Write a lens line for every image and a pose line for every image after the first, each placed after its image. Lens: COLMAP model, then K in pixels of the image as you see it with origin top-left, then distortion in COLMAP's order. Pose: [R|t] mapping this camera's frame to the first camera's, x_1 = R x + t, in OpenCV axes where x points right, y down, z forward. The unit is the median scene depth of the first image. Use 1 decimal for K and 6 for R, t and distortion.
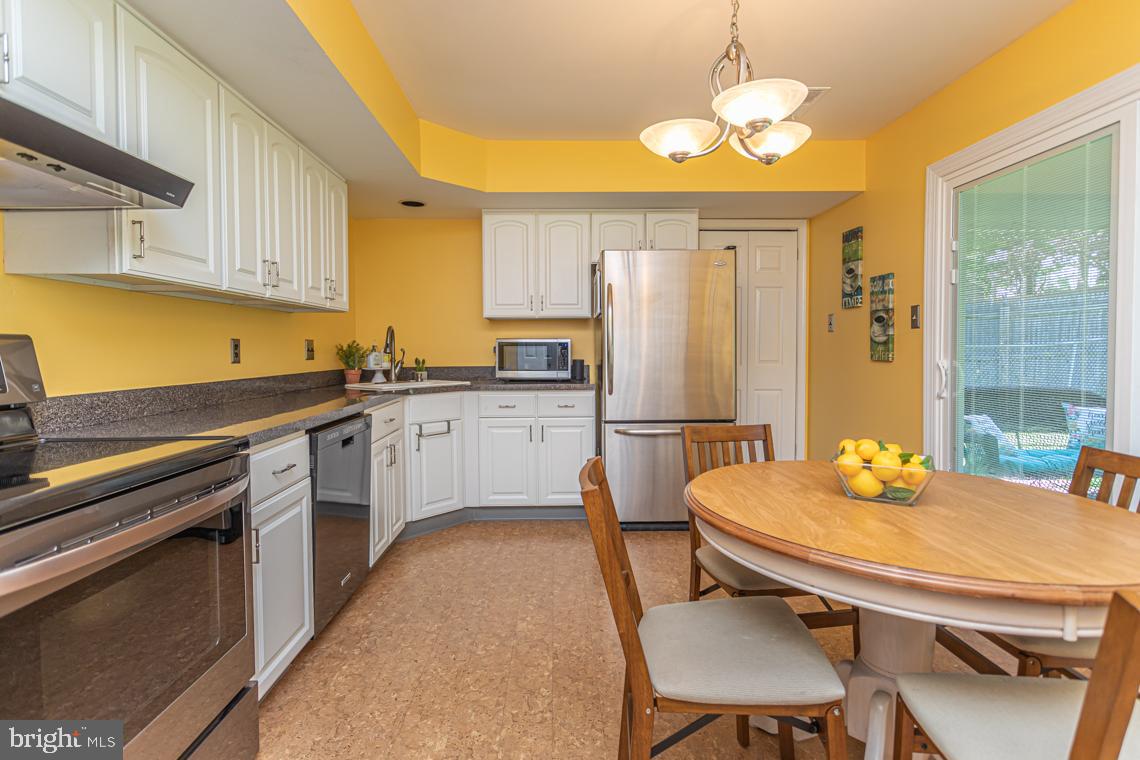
lens RADIAL K [[549.8, 0, 554.2], [0, 549.8, 384.4], [0, 0, 1]] dist [0.003719, 0.000575]
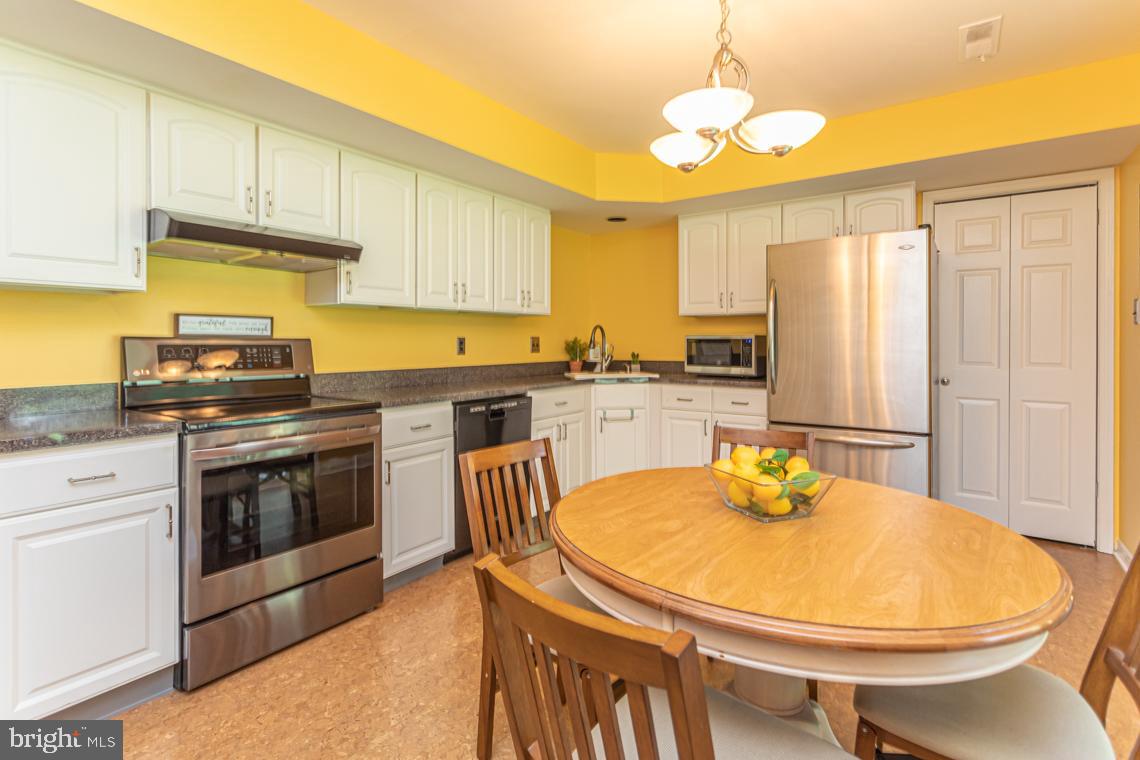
lens RADIAL K [[542.4, 0, 559.4], [0, 542.4, 367.1], [0, 0, 1]] dist [-0.001230, 0.000262]
pose [[0.804102, 0.031459, -0.593658, 0.358400], [-0.041033, 0.999154, -0.002632, -0.010256], [0.593073, 0.026476, 0.804713, 0.017110]]
